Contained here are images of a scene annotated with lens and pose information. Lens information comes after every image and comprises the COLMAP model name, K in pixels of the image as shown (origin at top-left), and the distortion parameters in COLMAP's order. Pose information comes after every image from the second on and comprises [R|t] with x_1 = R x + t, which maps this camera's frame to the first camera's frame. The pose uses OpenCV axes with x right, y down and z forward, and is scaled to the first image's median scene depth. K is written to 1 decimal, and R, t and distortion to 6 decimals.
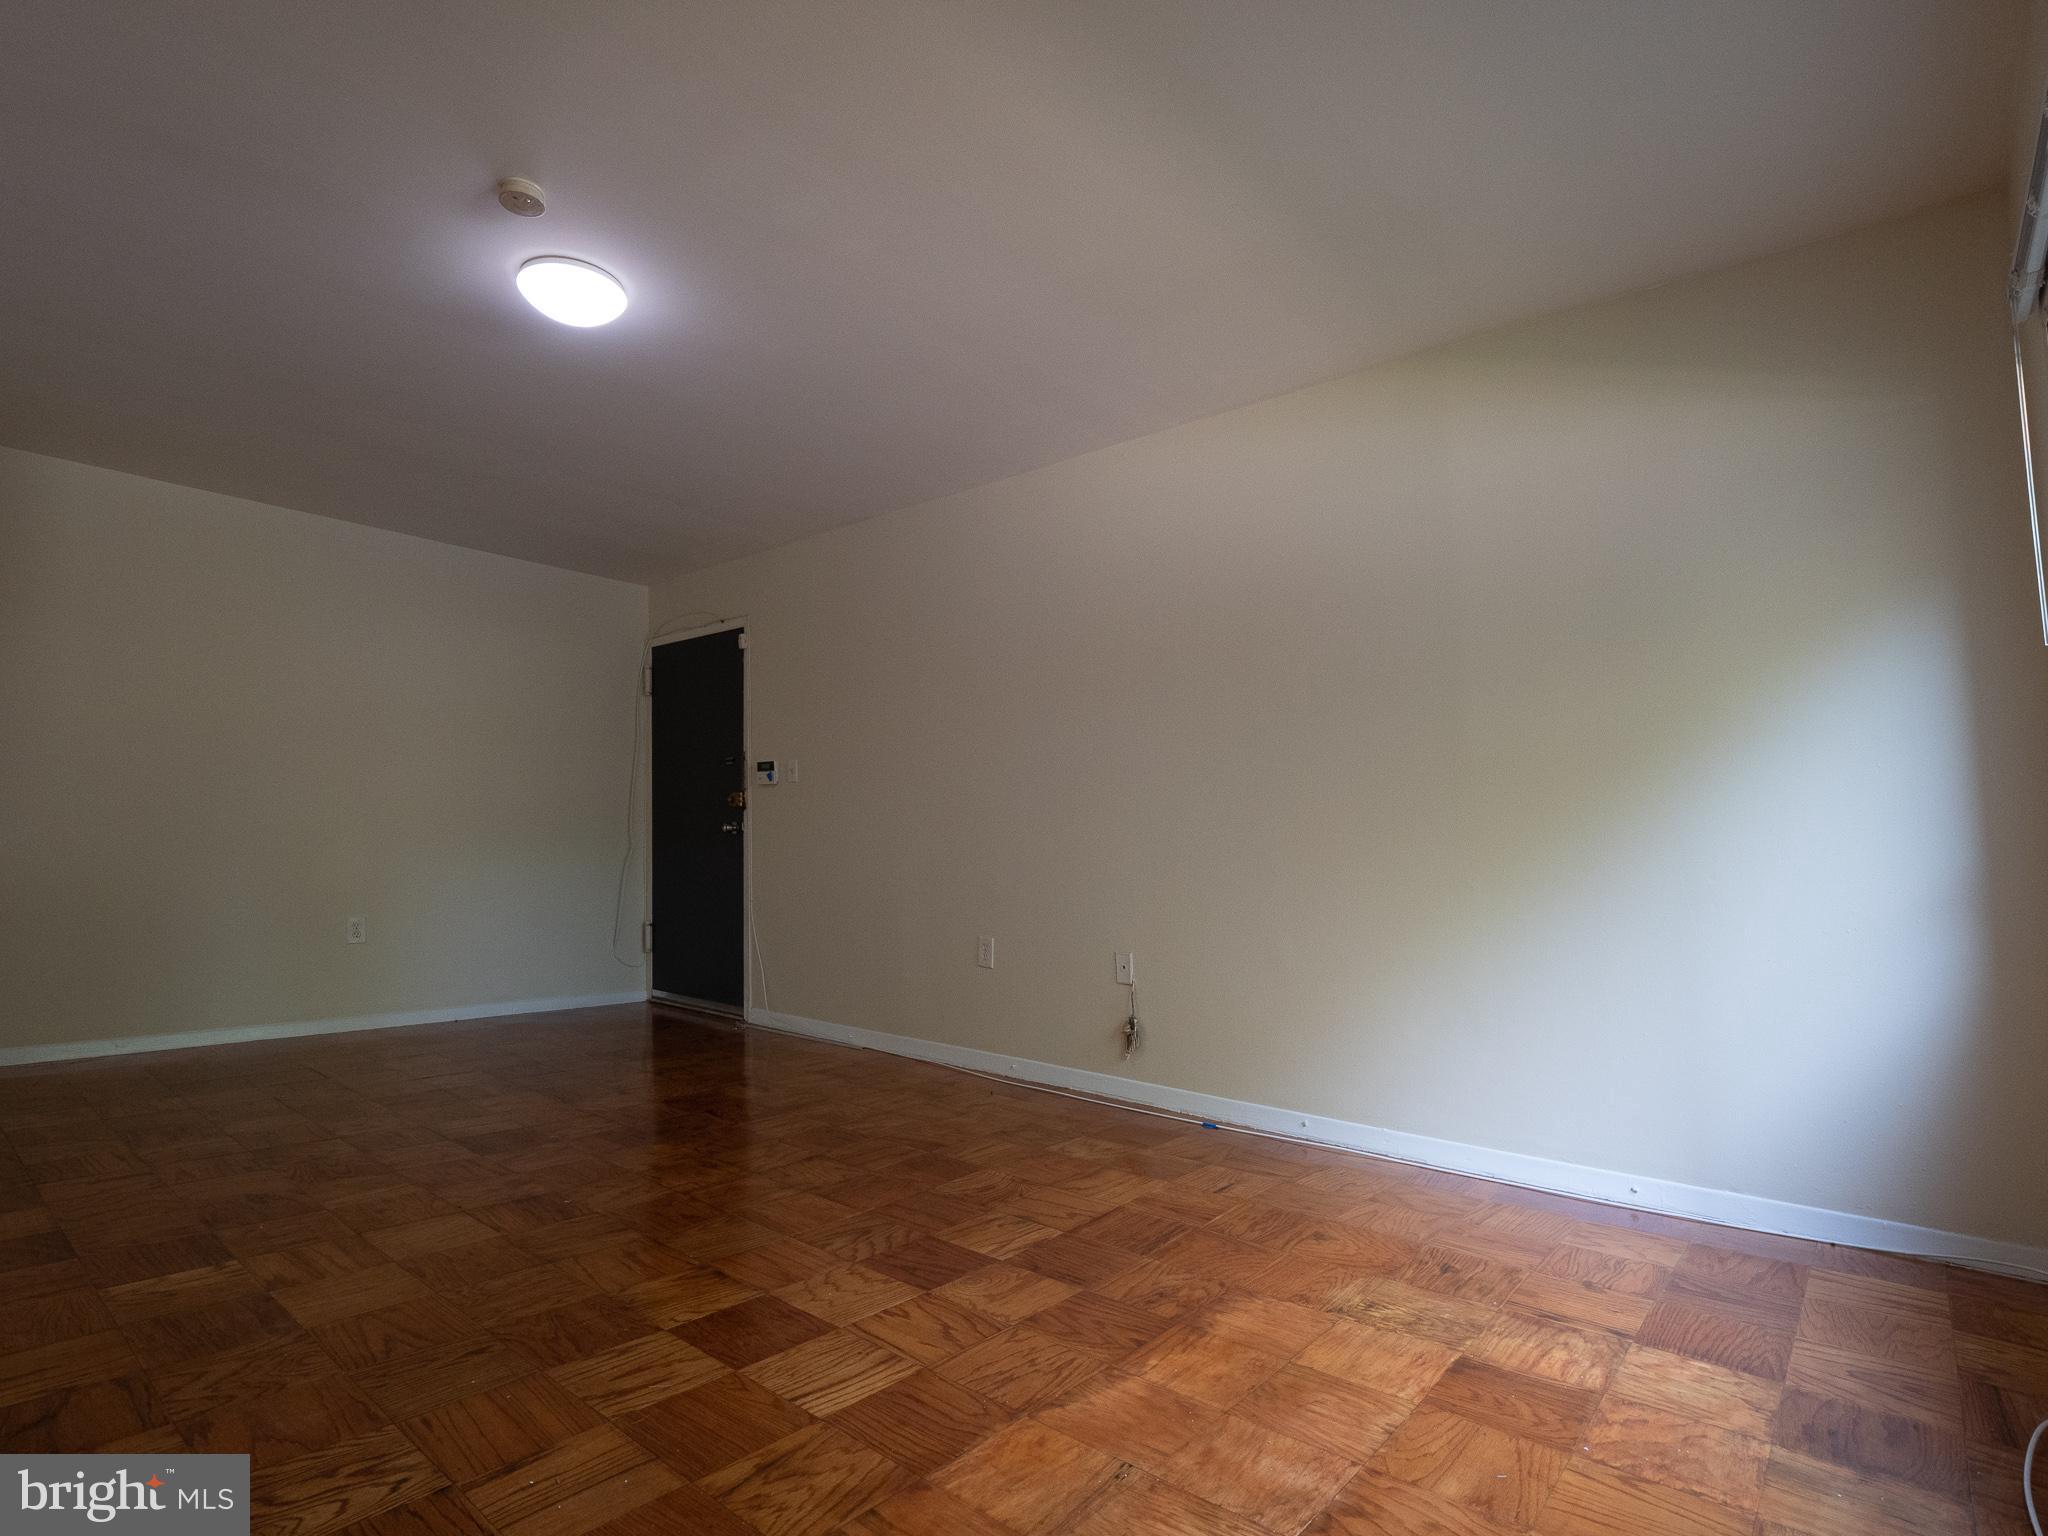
lens RADIAL K [[1009.2, 0, 1009.6], [0, 1009.2, 754.8], [0, 0, 1]] dist [-0.006378, -0.006217]
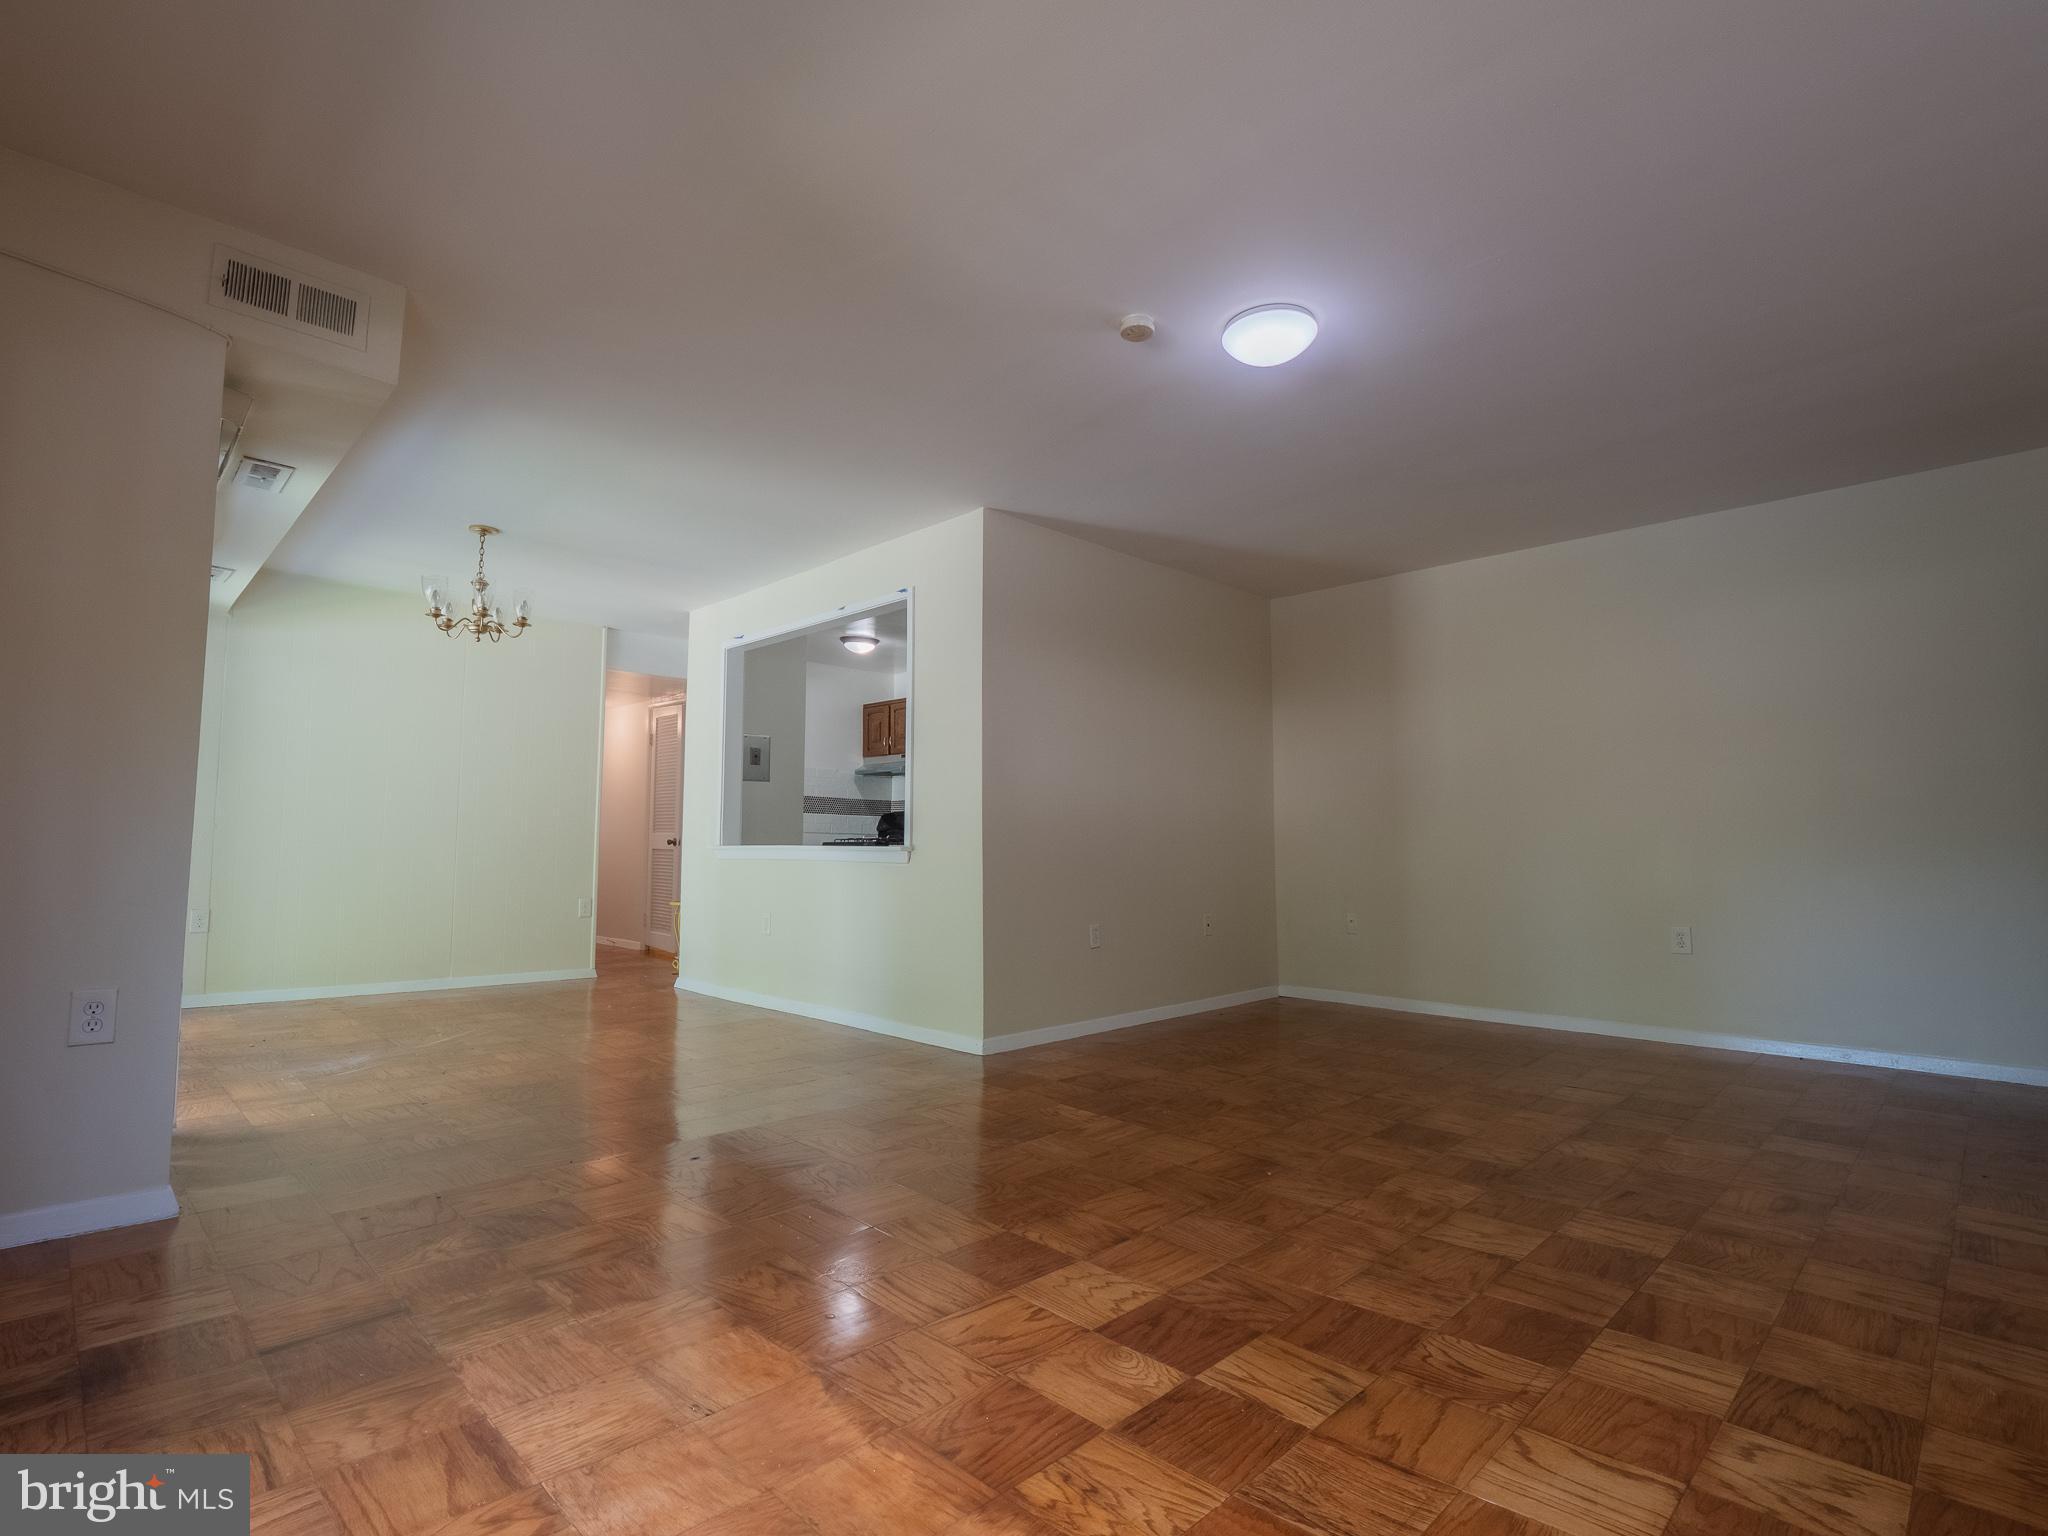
lens RADIAL K [[1009.2, 0, 1005.6], [0, 1009.2, 766.6], [0, 0, 1]] dist [-0.006378, -0.006217]
pose [[-0.071608, -0.095975, -0.992805, 0.796644], [0.090896, 0.990590, -0.102317, 0.108972], [0.993283, -0.097568, -0.062210, 0.945791]]
